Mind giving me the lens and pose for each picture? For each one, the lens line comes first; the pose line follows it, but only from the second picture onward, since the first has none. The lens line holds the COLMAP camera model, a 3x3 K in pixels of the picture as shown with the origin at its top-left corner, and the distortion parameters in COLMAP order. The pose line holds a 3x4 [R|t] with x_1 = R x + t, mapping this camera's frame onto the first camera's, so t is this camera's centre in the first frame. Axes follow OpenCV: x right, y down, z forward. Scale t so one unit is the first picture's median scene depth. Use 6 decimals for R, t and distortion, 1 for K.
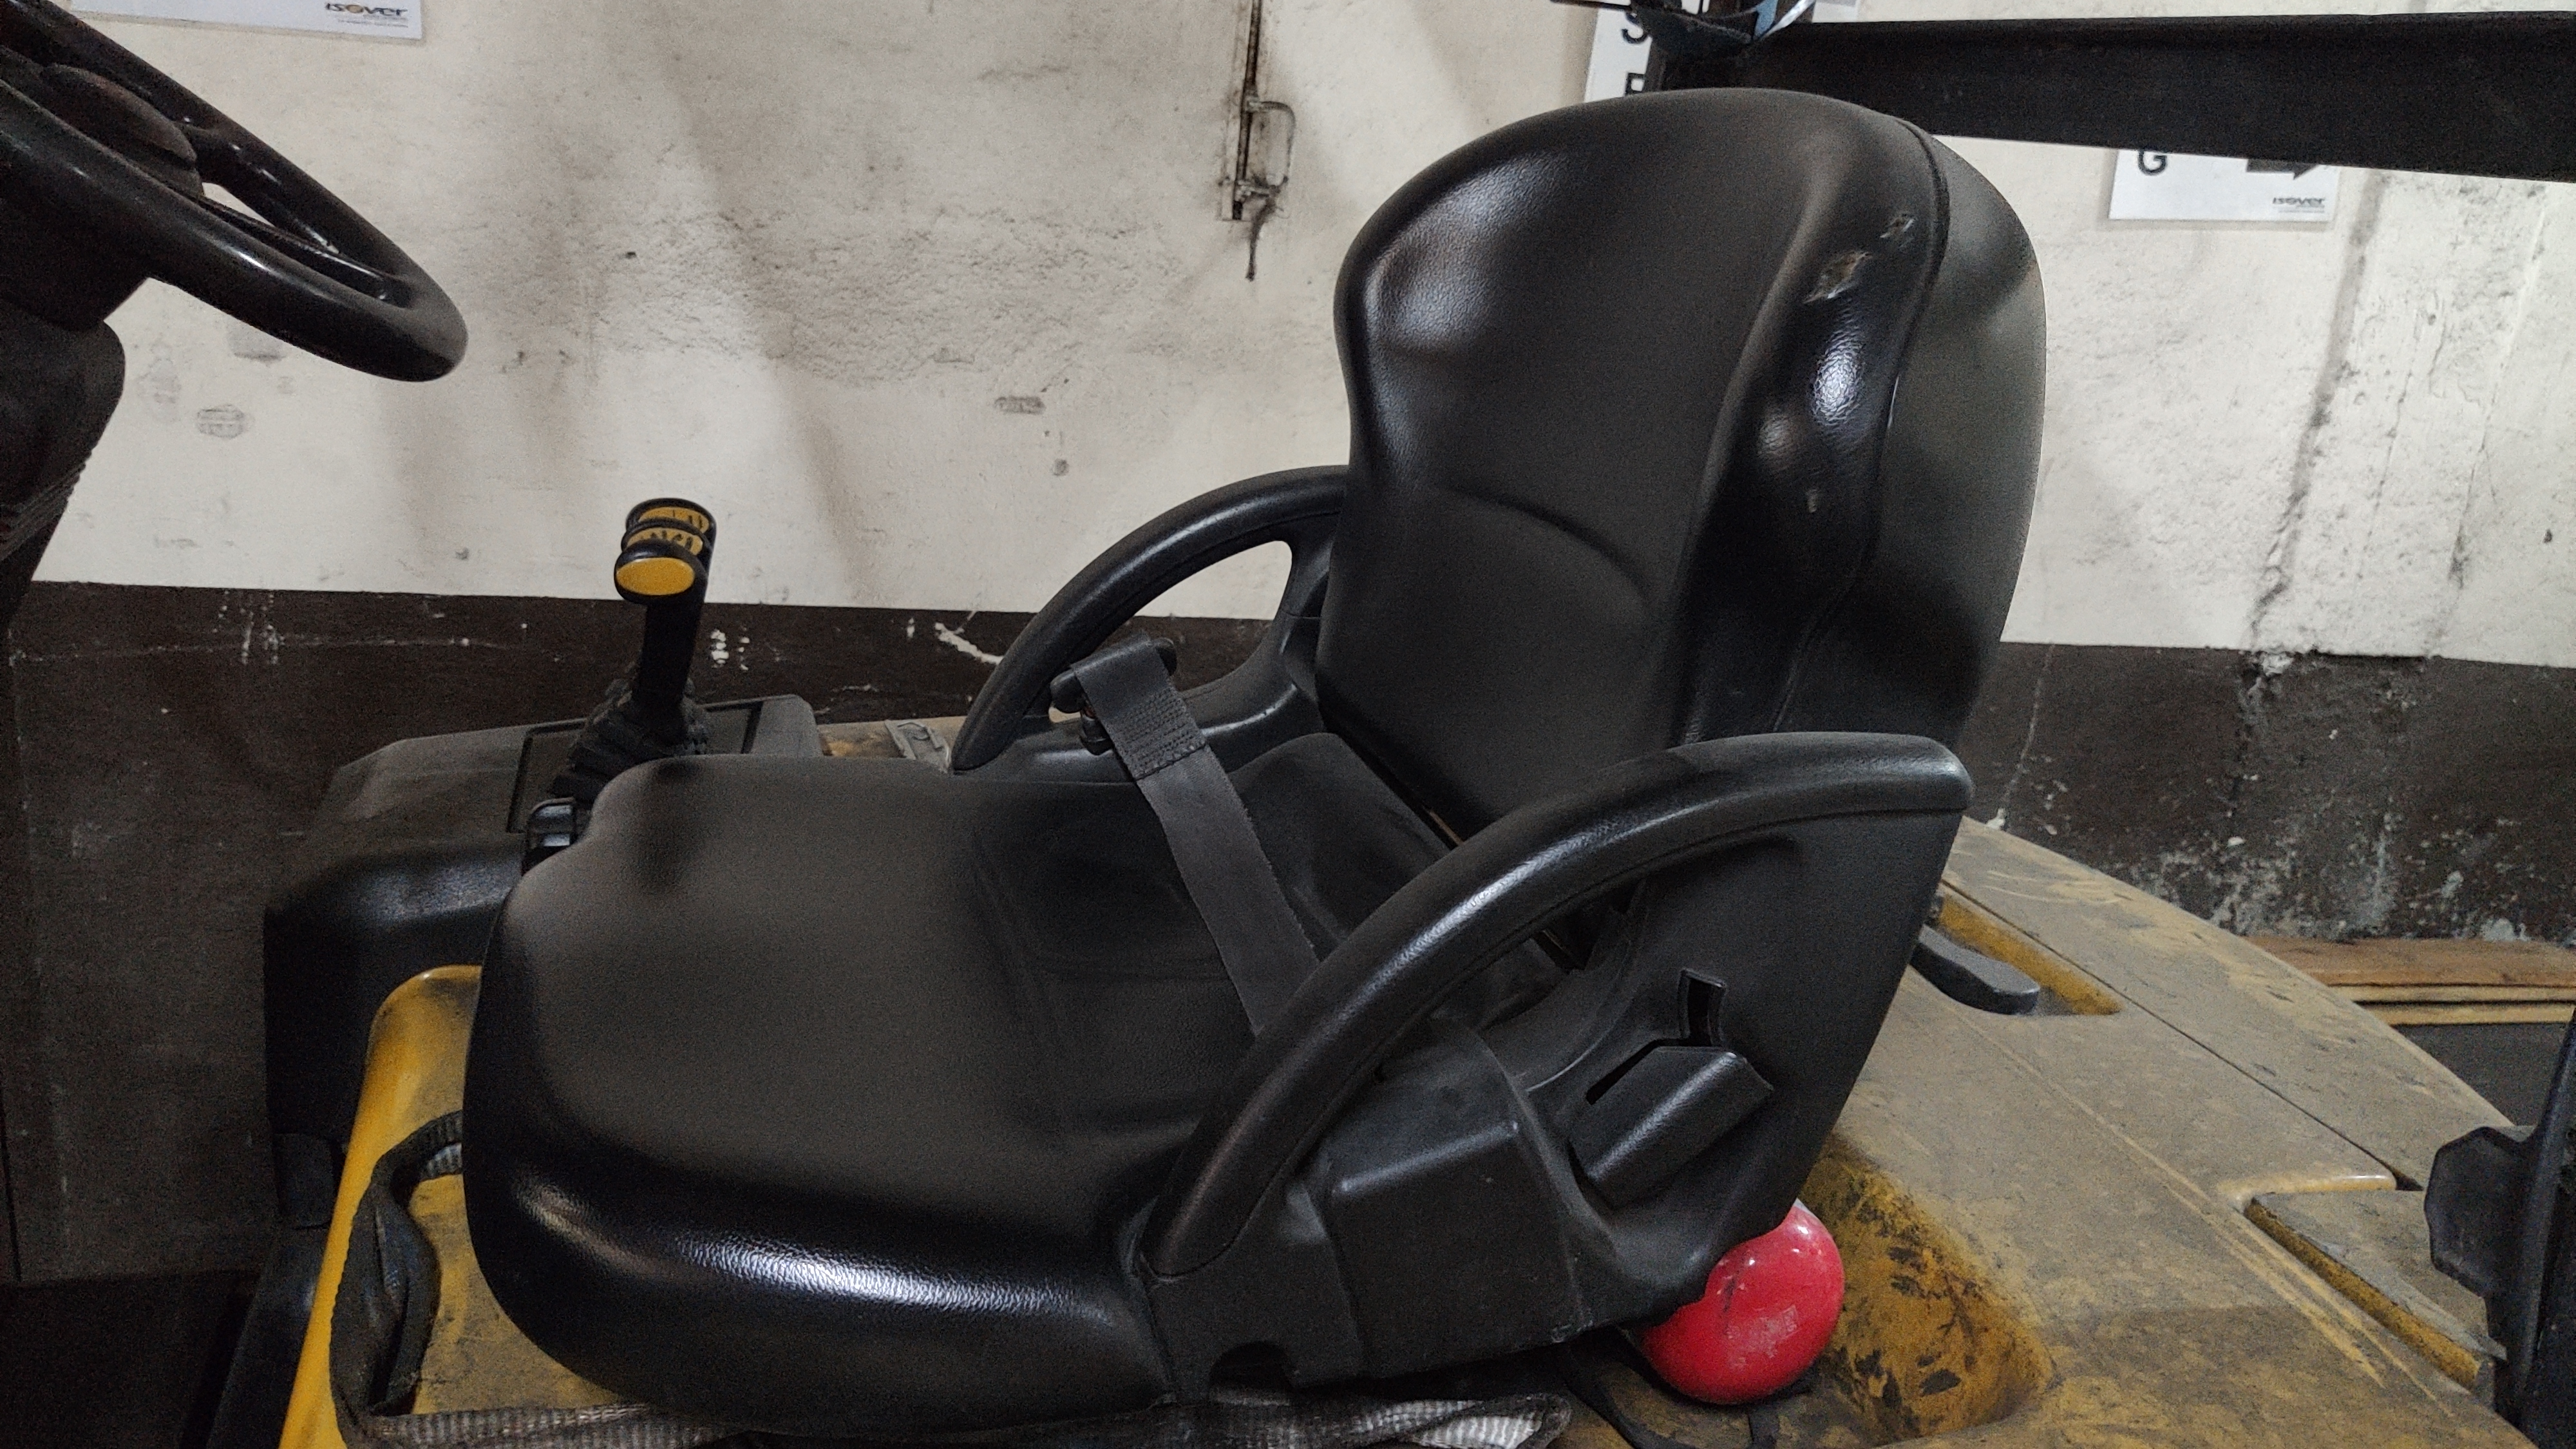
lens RADIAL K [[2080.3, 0, 1291.4], [0, 2080.3, 743.3], [0, 0, 1]] dist [0.002746, -0.035499]
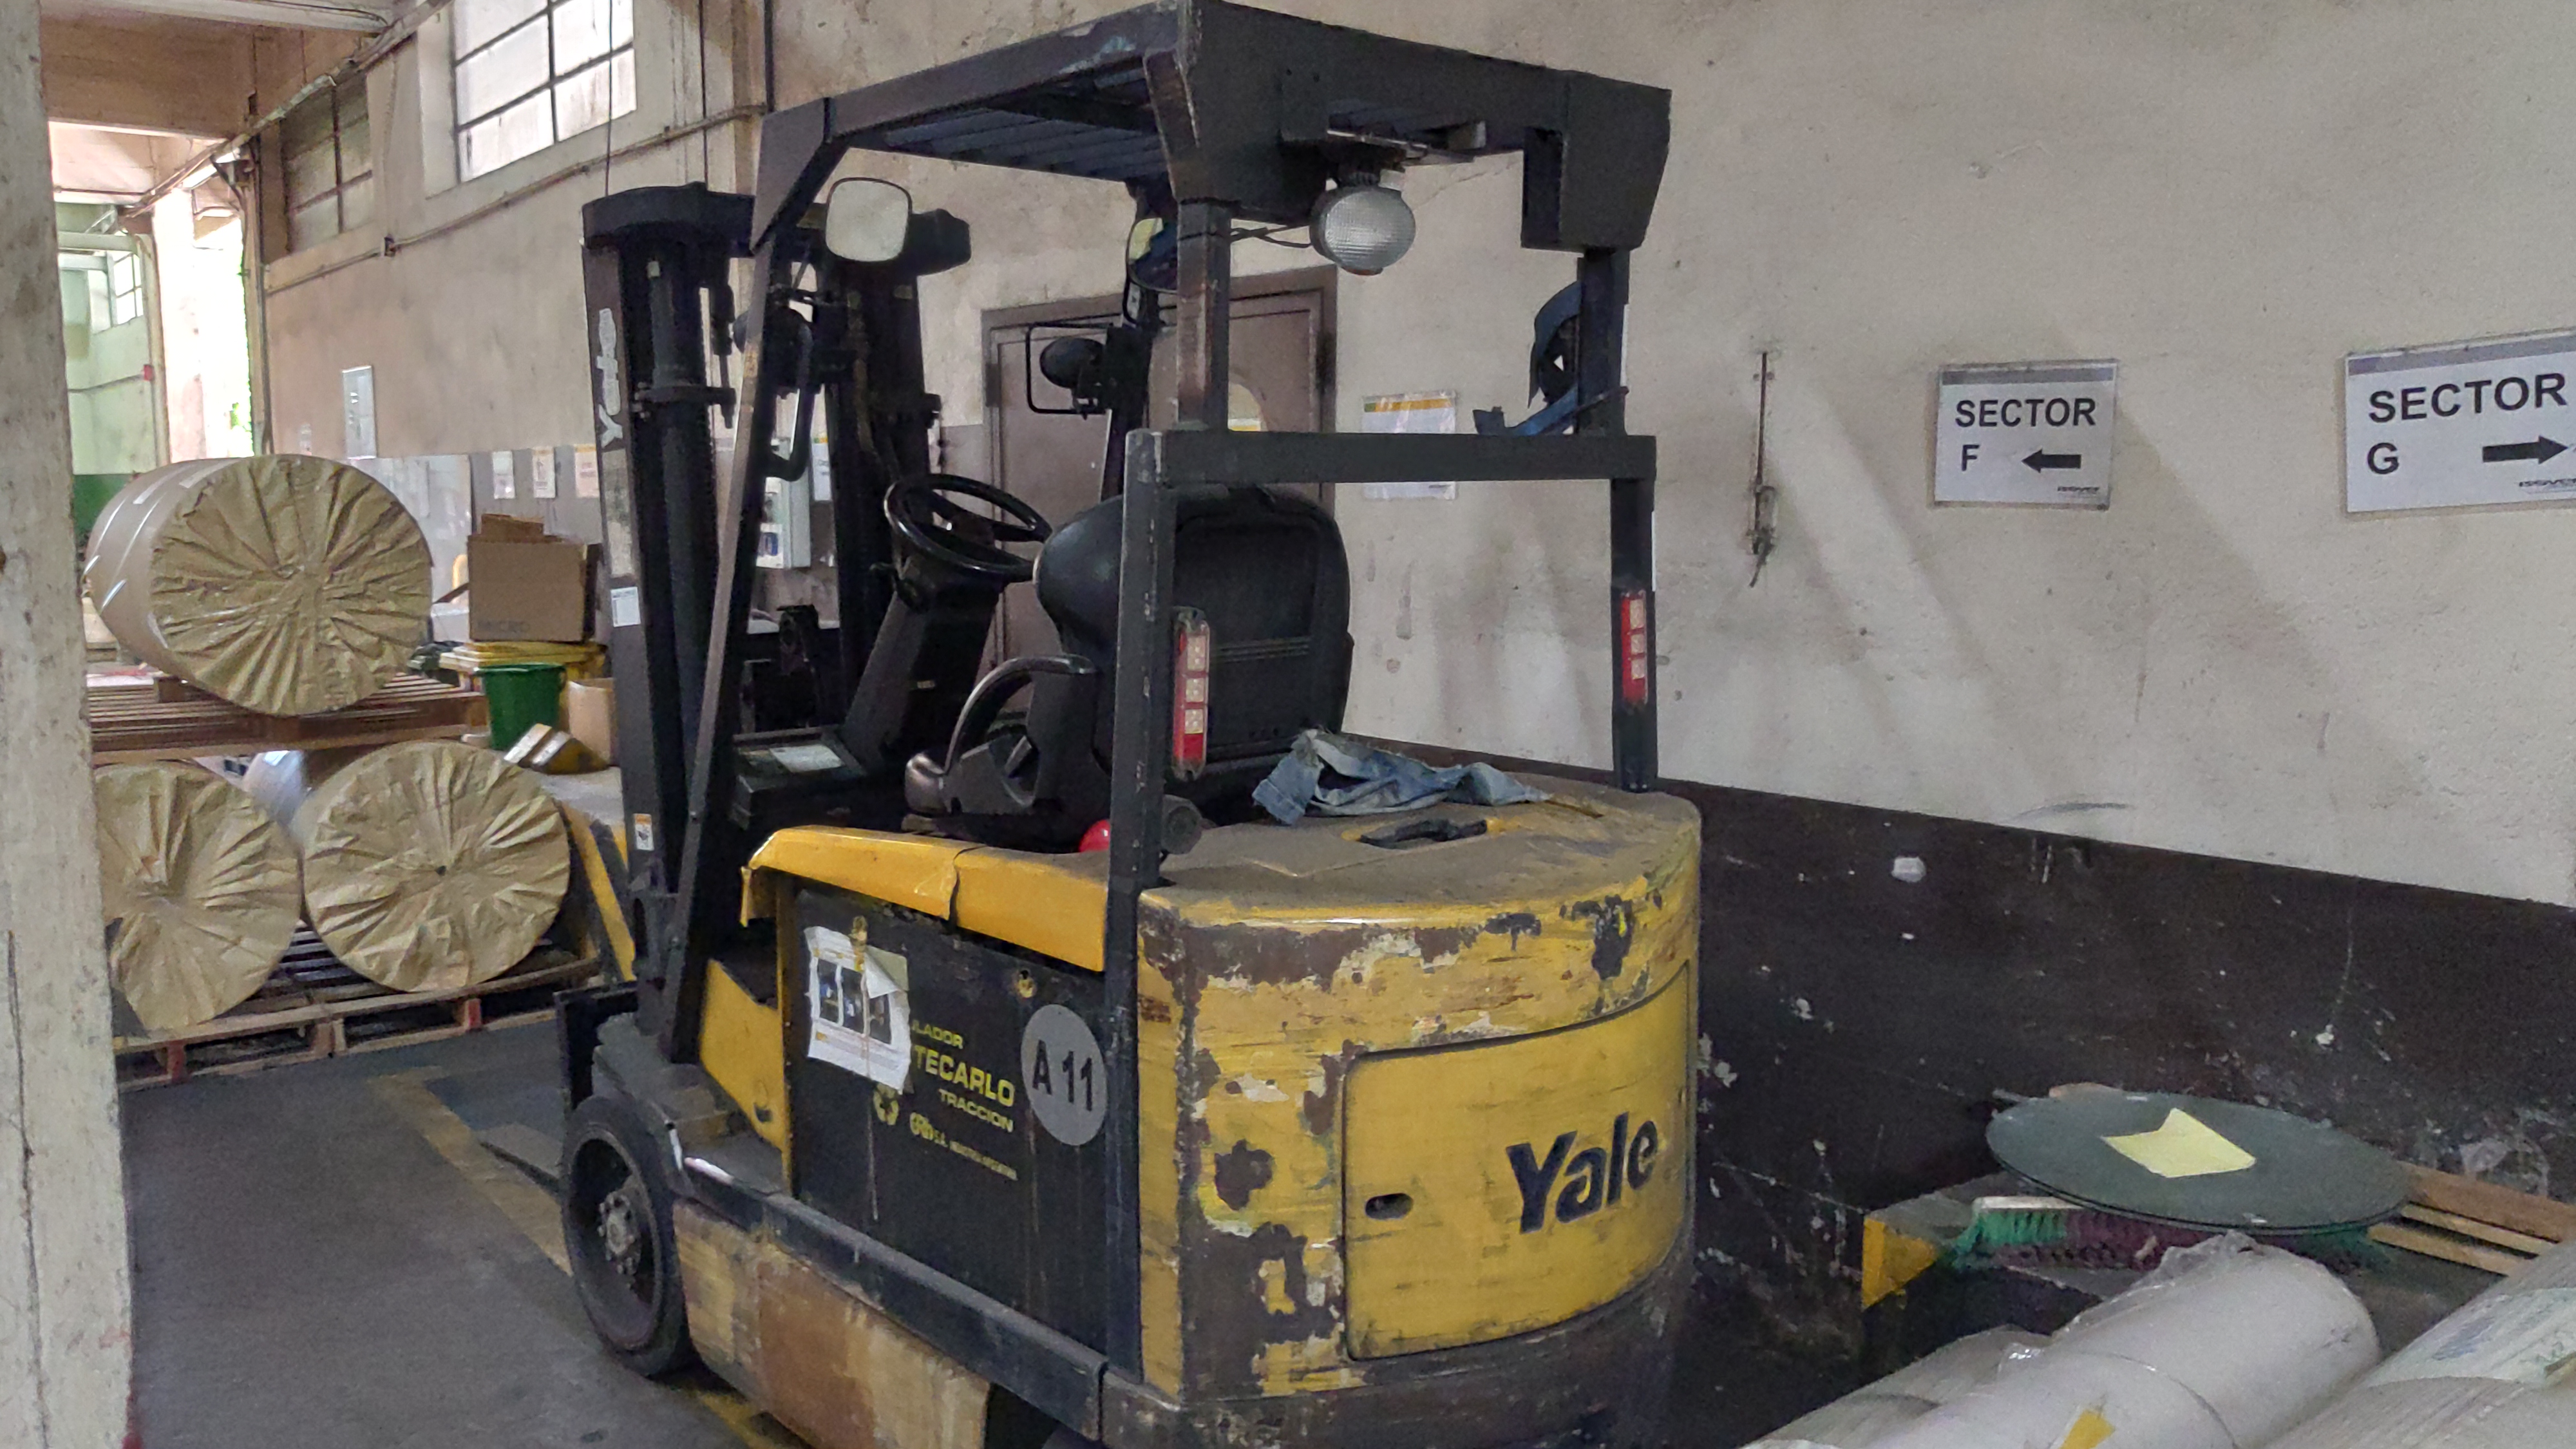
lens RADIAL K [[2080.3, 0, 1296.6], [0, 2080.3, 725.3], [0, 0, 1]] dist [0.002746, -0.035499]
pose [[0.410433, 0.008174, -0.911854, 1.206506], [-0.231832, 0.968040, -0.095673, 0.118689], [0.881929, 0.250664, 0.399210, 0.017898]]
